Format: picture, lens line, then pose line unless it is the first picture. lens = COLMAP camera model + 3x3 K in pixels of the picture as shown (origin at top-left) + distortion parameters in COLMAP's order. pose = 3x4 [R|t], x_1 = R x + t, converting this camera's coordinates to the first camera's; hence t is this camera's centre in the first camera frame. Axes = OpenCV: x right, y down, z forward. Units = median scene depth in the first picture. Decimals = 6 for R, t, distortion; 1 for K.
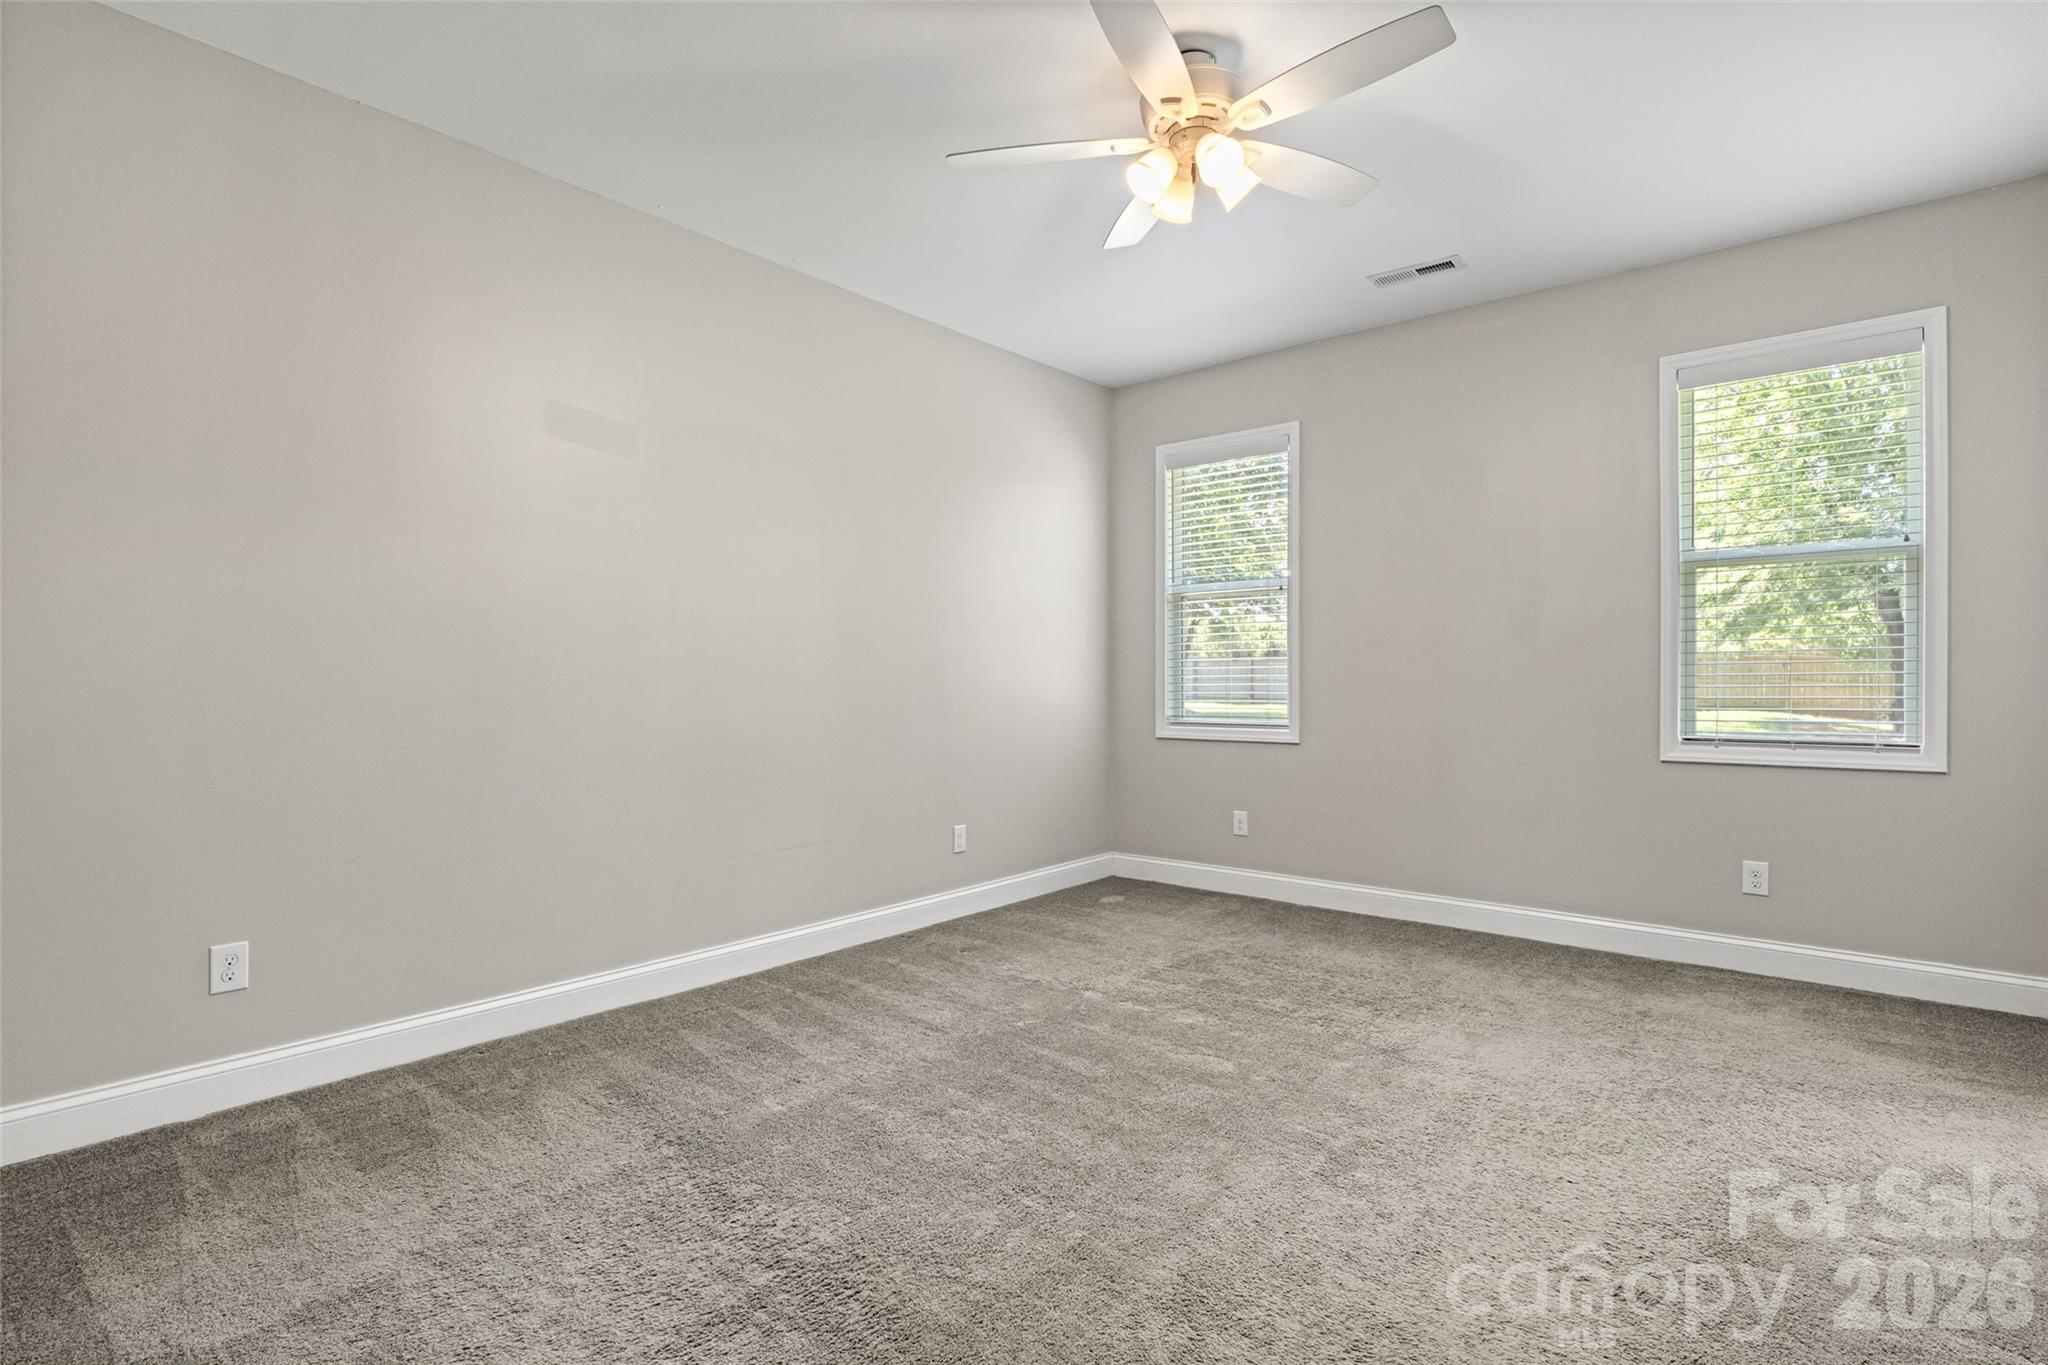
lens RADIAL K [[977.3, 0, 1016.6], [0, 977.3, 687.8], [0, 0, 1]] dist [-0.000237, -0.000454]
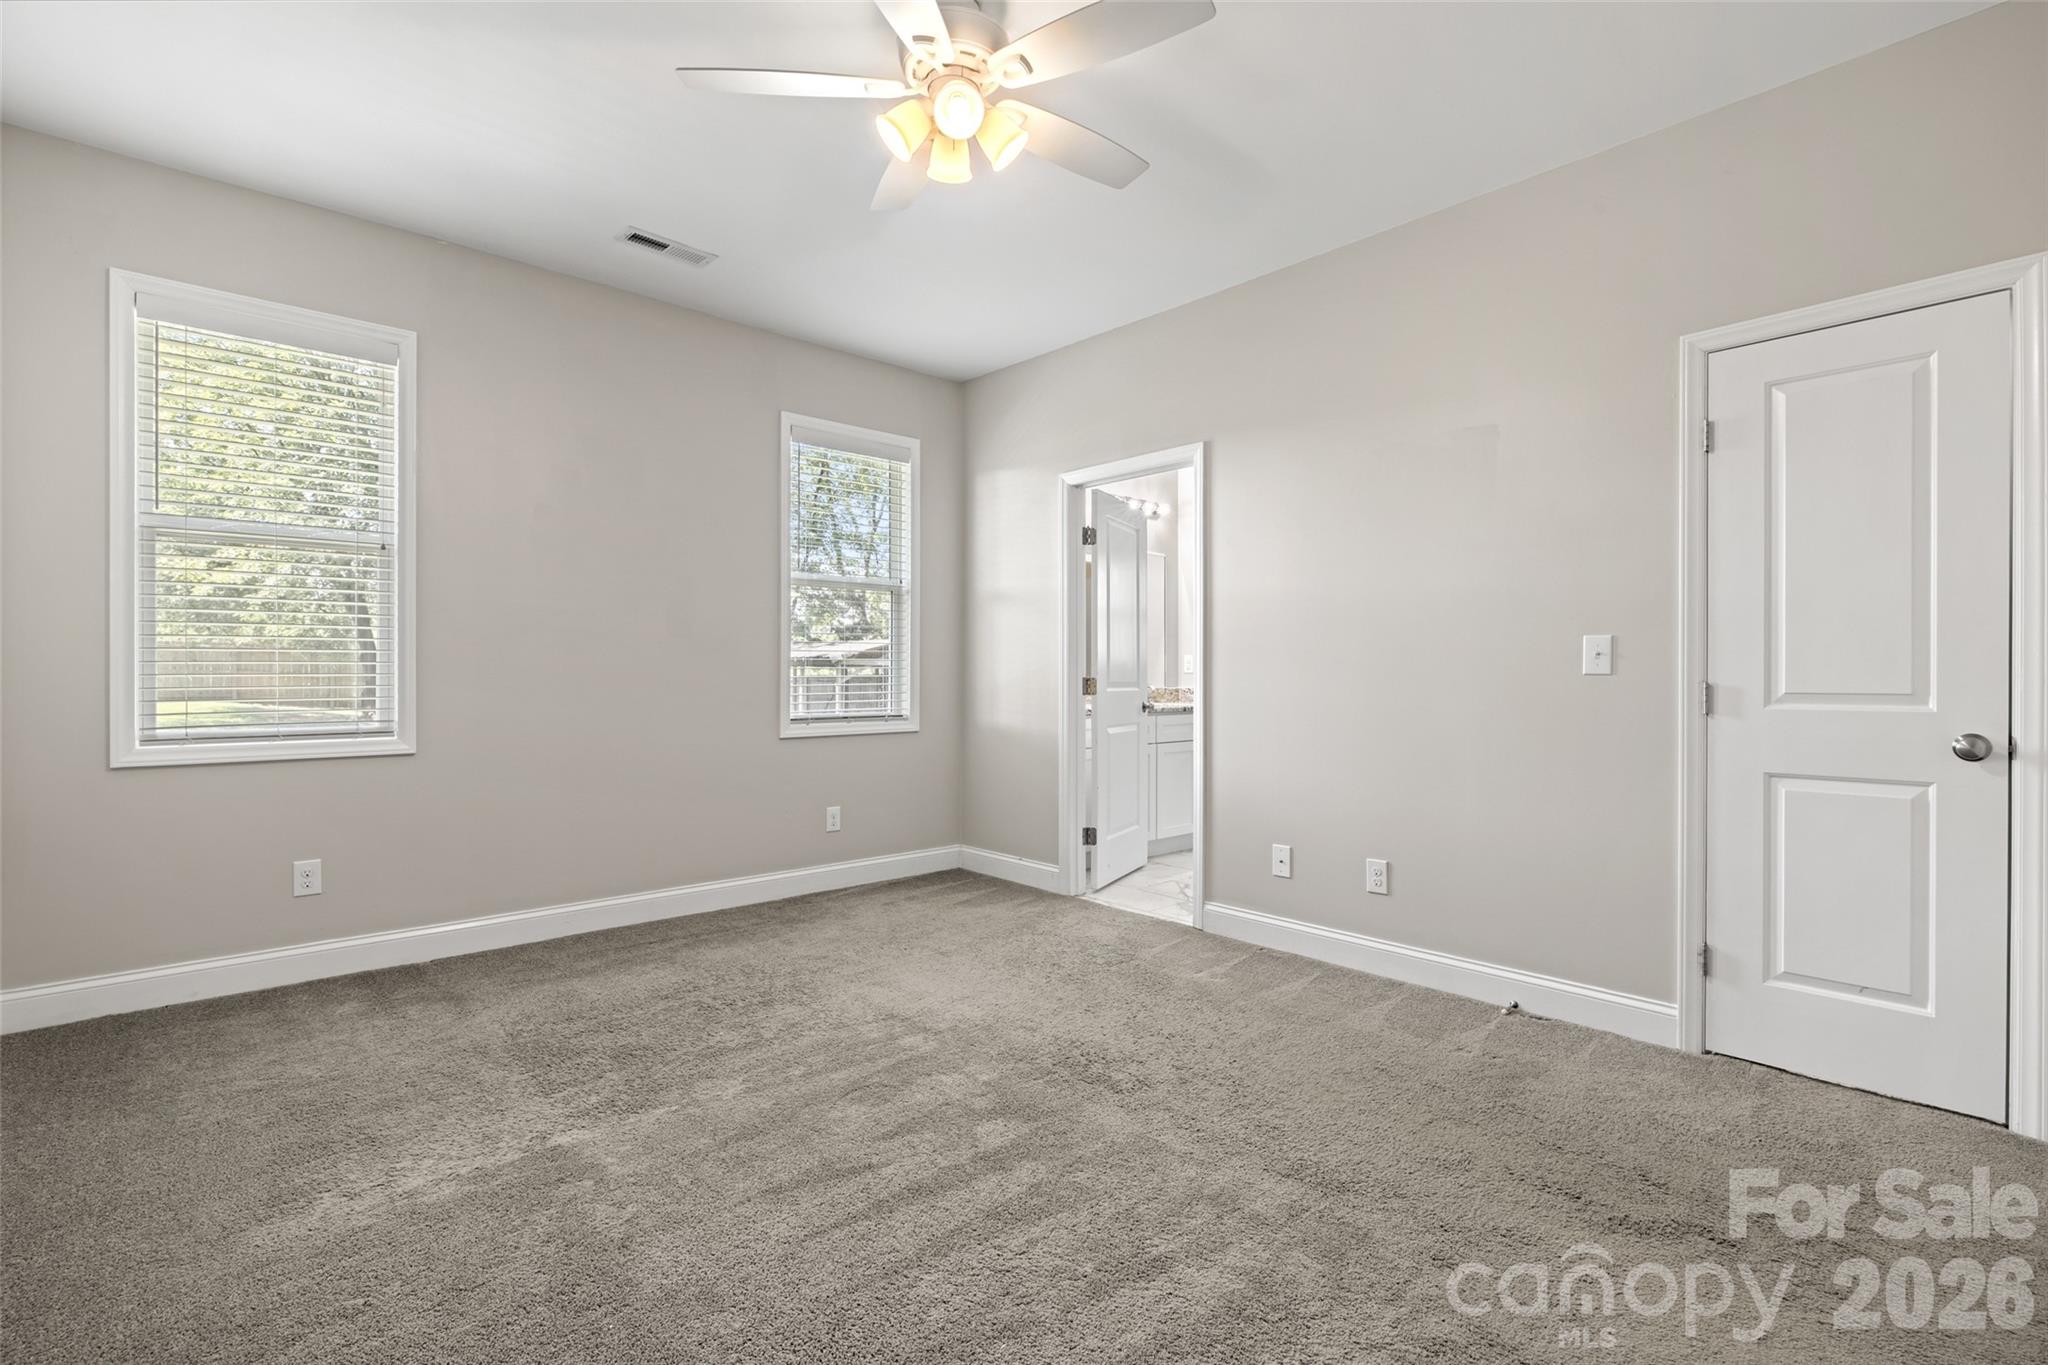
lens RADIAL K [[922.4, 0, 1022.4], [0, 922.4, 676.5], [0, 0, 1]] dist [-0.002627, -0.000429]
pose [[0.135820, 0.000321, 0.990734, -0.458169], [0.003496, 0.999994, -0.000803, -0.000551], [-0.990727, 0.003573, 0.135818, 0.548195]]
